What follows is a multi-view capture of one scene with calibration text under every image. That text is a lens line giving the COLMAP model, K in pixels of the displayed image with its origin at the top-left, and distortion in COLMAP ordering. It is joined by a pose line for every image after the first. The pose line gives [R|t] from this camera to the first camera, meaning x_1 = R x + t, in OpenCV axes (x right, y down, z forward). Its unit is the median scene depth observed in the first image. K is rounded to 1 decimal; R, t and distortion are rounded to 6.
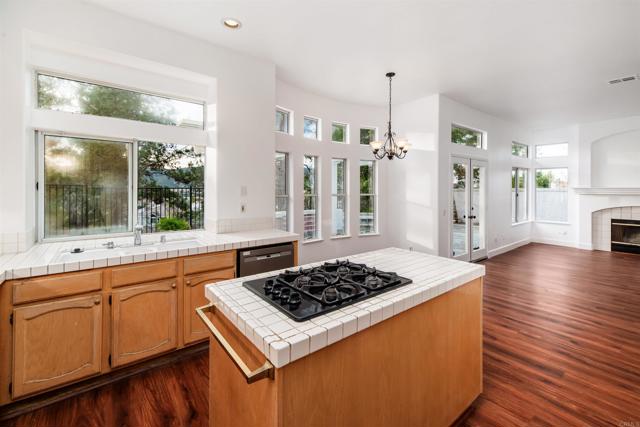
lens RADIAL K [[278.8, 0, 319.0], [0, 278.8, 189.1], [0, 0, 1]] dist [0.001262, 0.000139]
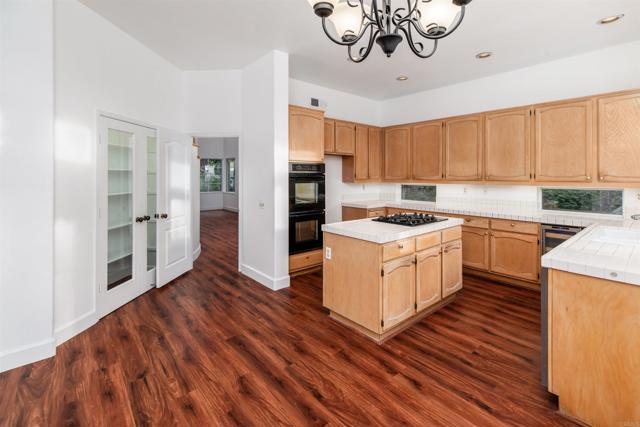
lens RADIAL K [[289.3, 0, 316.0], [0, 289.3, 175.4], [0, 0, 1]] dist [0.007839, 0.000087]
pose [[-0.999437, -0.007433, -0.032708, 0.571668], [-0.007305, 0.999965, -0.004033, 0.006526], [0.032737, -0.003792, -0.999457, 2.194399]]
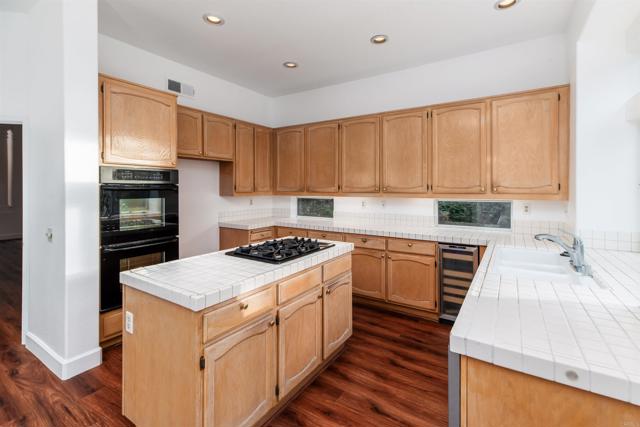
lens RADIAL K [[293.0, 0, 321.1], [0, 293.0, 188.0], [0, 0, 1]] dist [0.001271, 0.000273]
pose [[-0.946988, -0.005017, -0.321229, 0.238844], [-0.003880, 0.999984, -0.004178, 0.006252], [0.321245, -0.002710, -0.946992, 1.754019]]
